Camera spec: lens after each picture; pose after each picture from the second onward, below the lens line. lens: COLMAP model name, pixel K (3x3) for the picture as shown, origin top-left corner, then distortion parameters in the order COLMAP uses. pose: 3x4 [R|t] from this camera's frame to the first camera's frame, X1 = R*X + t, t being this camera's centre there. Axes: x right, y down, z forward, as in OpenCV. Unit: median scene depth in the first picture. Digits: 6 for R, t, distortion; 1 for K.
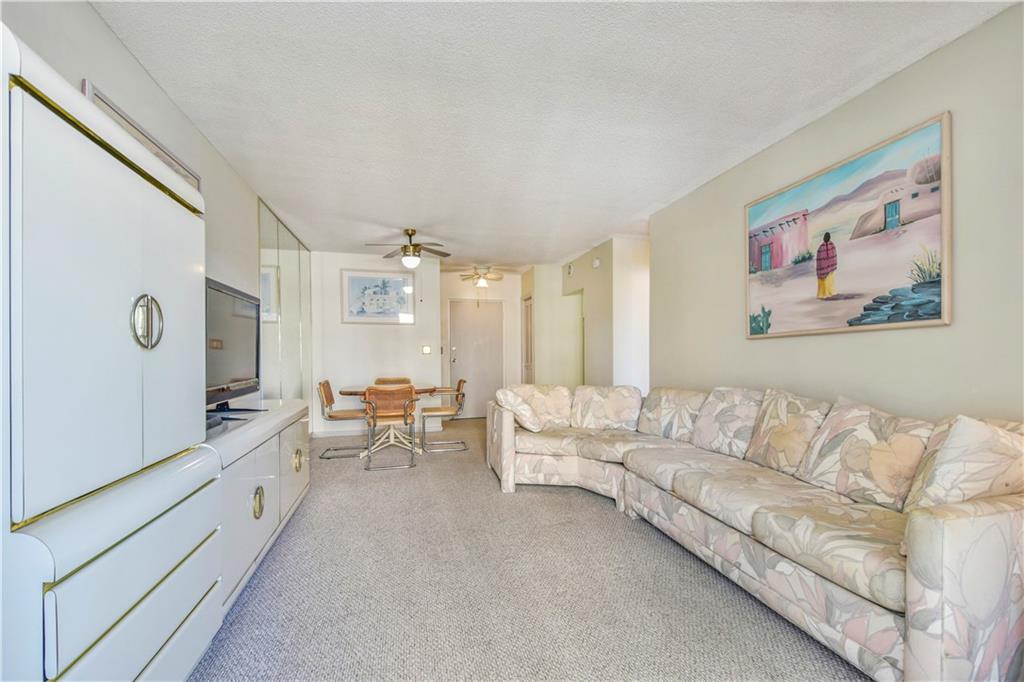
lens RADIAL K [[455.6, 0, 502.1], [0, 455.6, 356.8], [0, 0, 1]] dist [-0.022415, -0.007381]
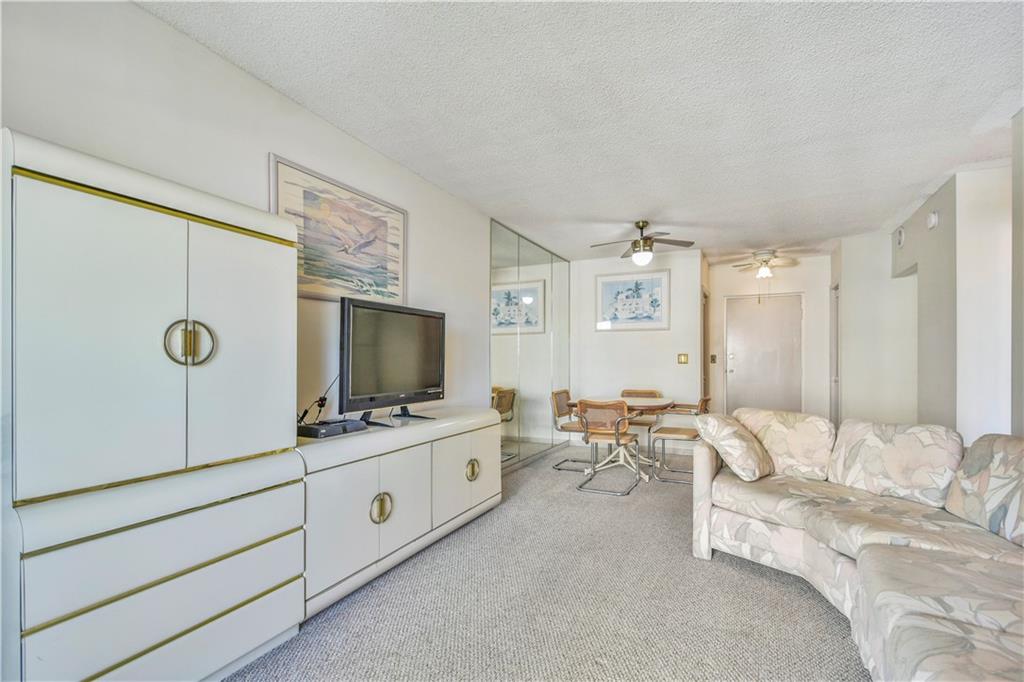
lens RADIAL K [[455.6, 0, 497.7], [0, 455.6, 368.1], [0, 0, 1]] dist [-0.022415, -0.007381]
pose [[0.763246, 0.010434, -0.646024, 0.176046], [-0.003147, 0.999918, 0.012432, -0.010363], [0.646101, -0.007456, 0.763216, 0.184049]]
